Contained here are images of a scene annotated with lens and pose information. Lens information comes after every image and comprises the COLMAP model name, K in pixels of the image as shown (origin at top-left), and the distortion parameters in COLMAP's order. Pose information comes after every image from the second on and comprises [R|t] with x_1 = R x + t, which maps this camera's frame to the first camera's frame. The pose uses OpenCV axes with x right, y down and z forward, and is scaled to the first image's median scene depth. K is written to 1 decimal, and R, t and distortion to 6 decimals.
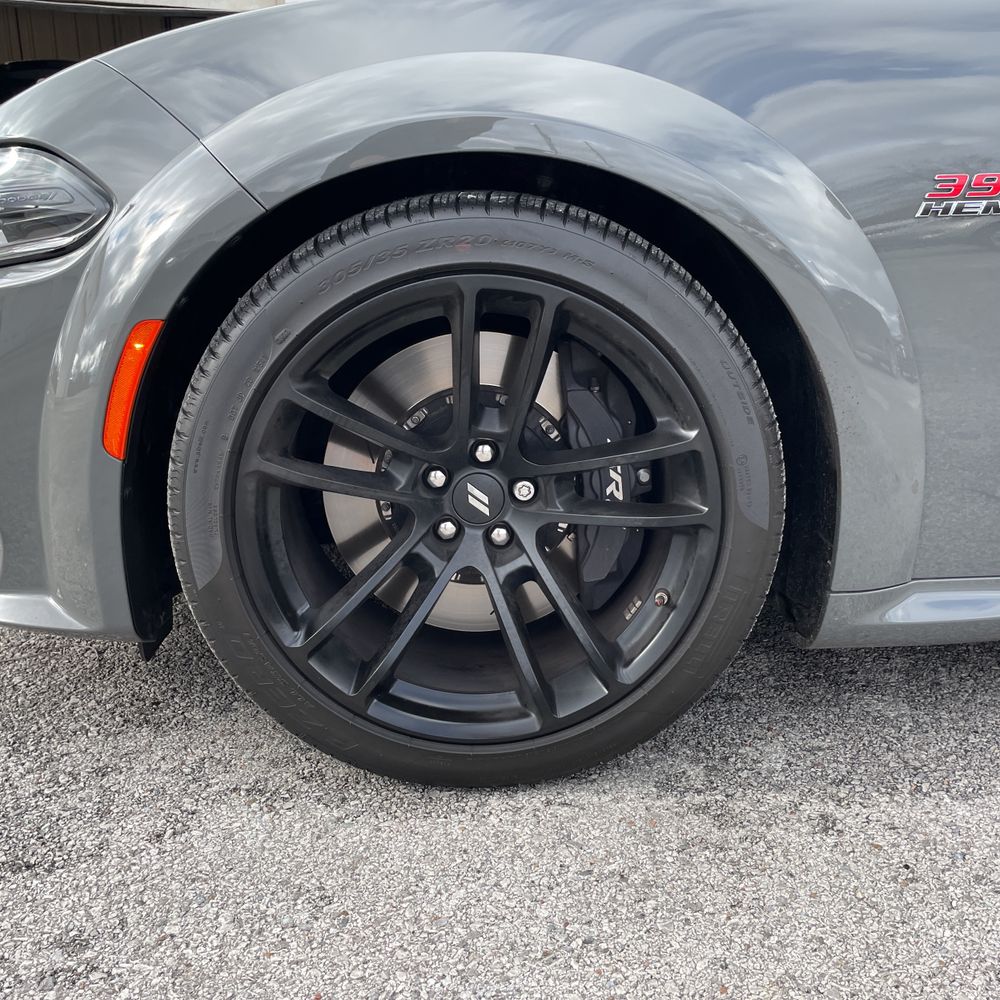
lens RADIAL K [[980.2, 0, 499.7], [0, 980.2, 498.4], [0, 0, 1]] dist [0.081600, -0.111109]
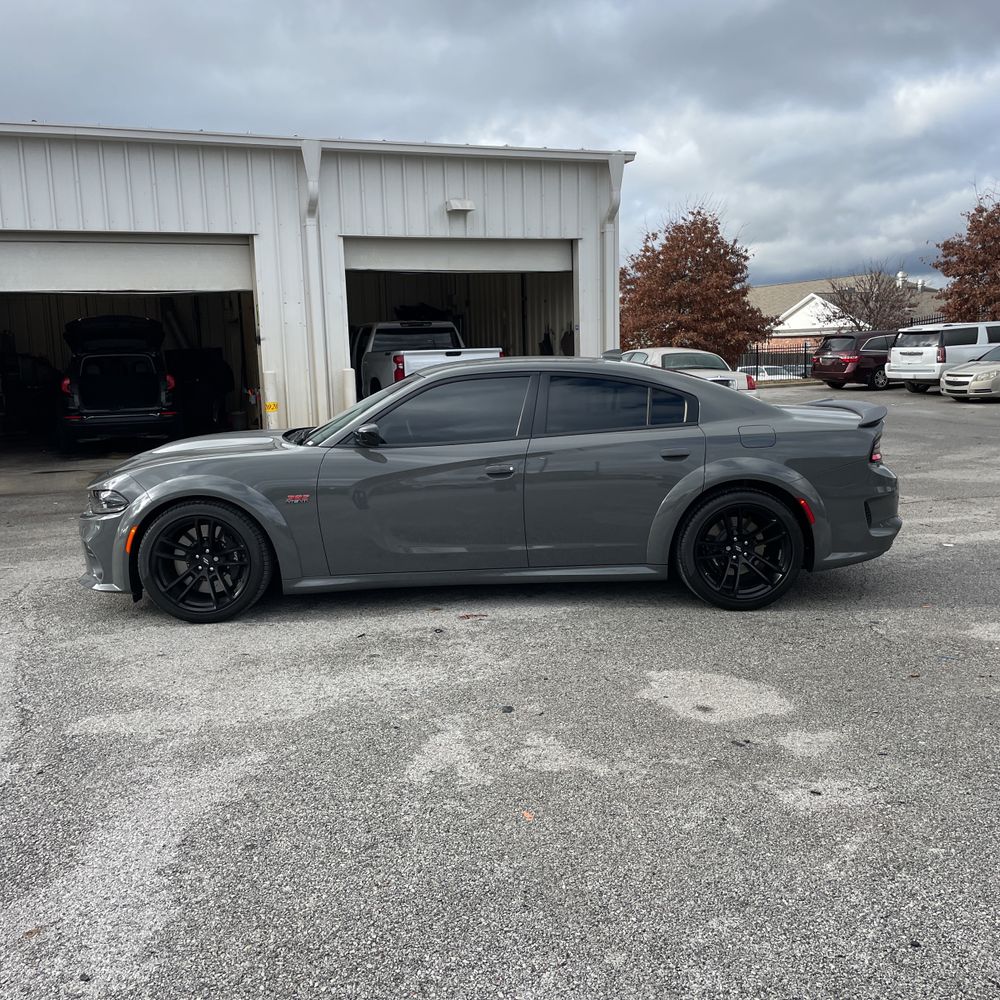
lens RADIAL K [[957.0, 0, 502.1], [0, 957.0, 499.5], [0, 0, 1]] dist [0.112122, -0.168708]
pose [[0.999699, -0.017331, -0.017383, 1.500016], [0.015167, 0.992931, -0.117718, 0.278538], [0.019300, 0.117419, 0.992895, -3.636827]]
